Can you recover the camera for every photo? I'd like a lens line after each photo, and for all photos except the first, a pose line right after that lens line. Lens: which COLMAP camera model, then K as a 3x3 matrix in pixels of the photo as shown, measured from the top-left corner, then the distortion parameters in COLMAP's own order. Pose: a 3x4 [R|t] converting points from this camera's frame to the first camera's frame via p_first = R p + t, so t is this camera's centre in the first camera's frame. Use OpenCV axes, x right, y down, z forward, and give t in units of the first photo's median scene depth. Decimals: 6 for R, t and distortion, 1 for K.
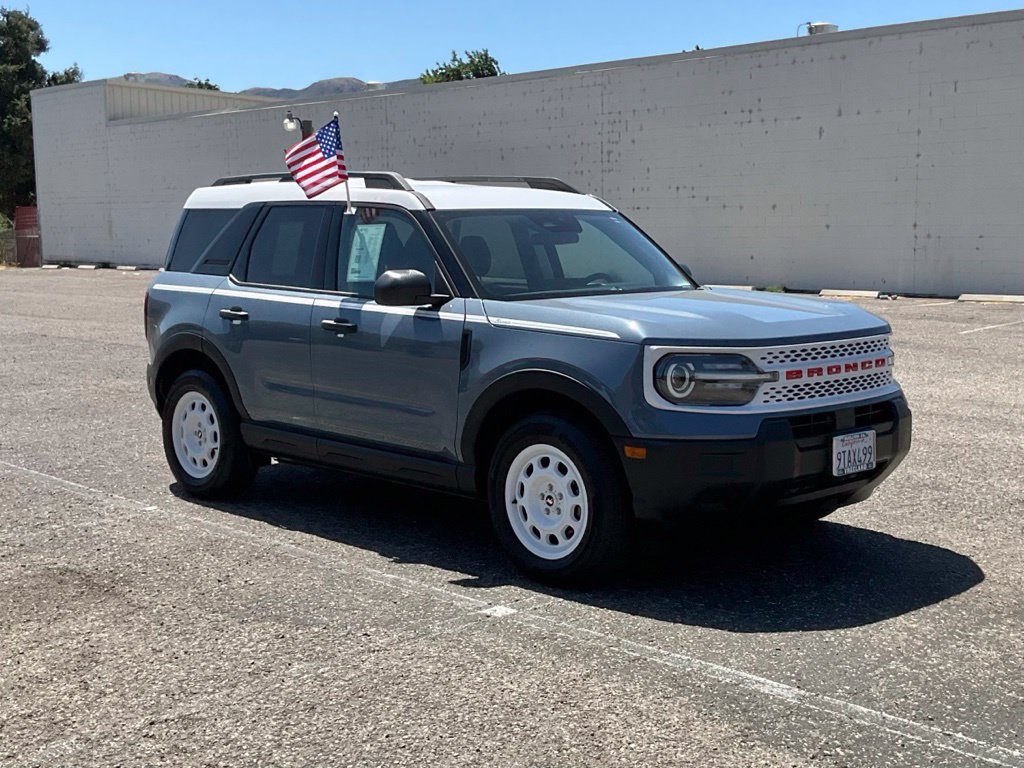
lens RADIAL K [[1463.8, 0, 509.8], [0, 1463.8, 379.8], [0, 0, 1]] dist [0.067244, 0.000000]
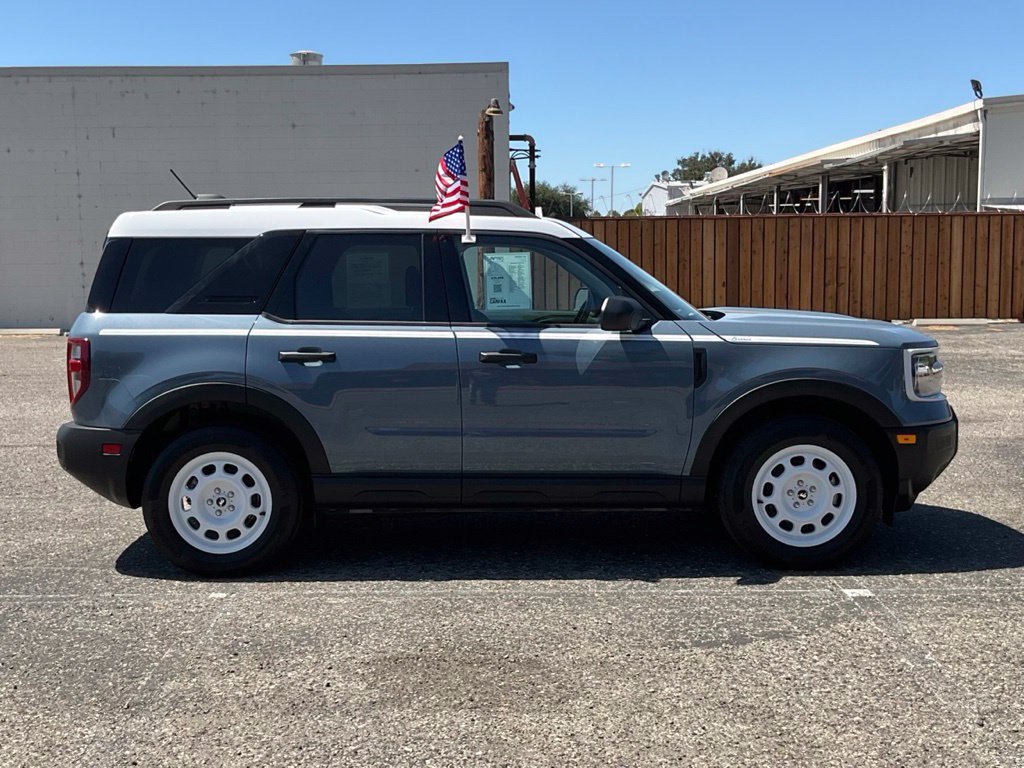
lens RADIAL K [[1406.7, 0, 484.6], [0, 1406.7, 383.8], [0, 0, 1]] dist [0.053183, 0.000000]
pose [[0.684476, -0.069608, 0.725705, -0.872132], [0.086140, 0.996180, 0.014305, -0.036743], [-0.723929, 0.052720, 0.687858, 0.404983]]
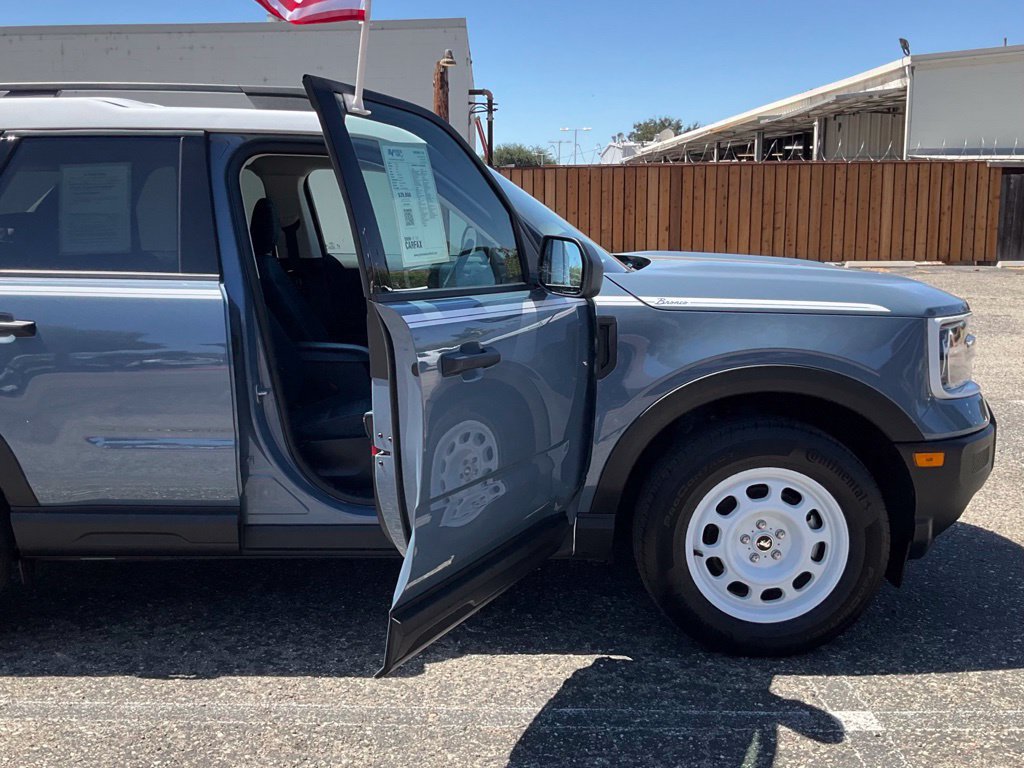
lens RADIAL K [[1101.1, 0, 456.6], [0, 1101.1, 366.5], [0, 0, 1]] dist [0.019763, 0.000000]
pose [[0.701716, -0.104386, 0.704768, -0.432826], [0.083866, 0.994433, 0.063786, -0.049400], [-0.707503, 0.014346, 0.706564, 0.682643]]
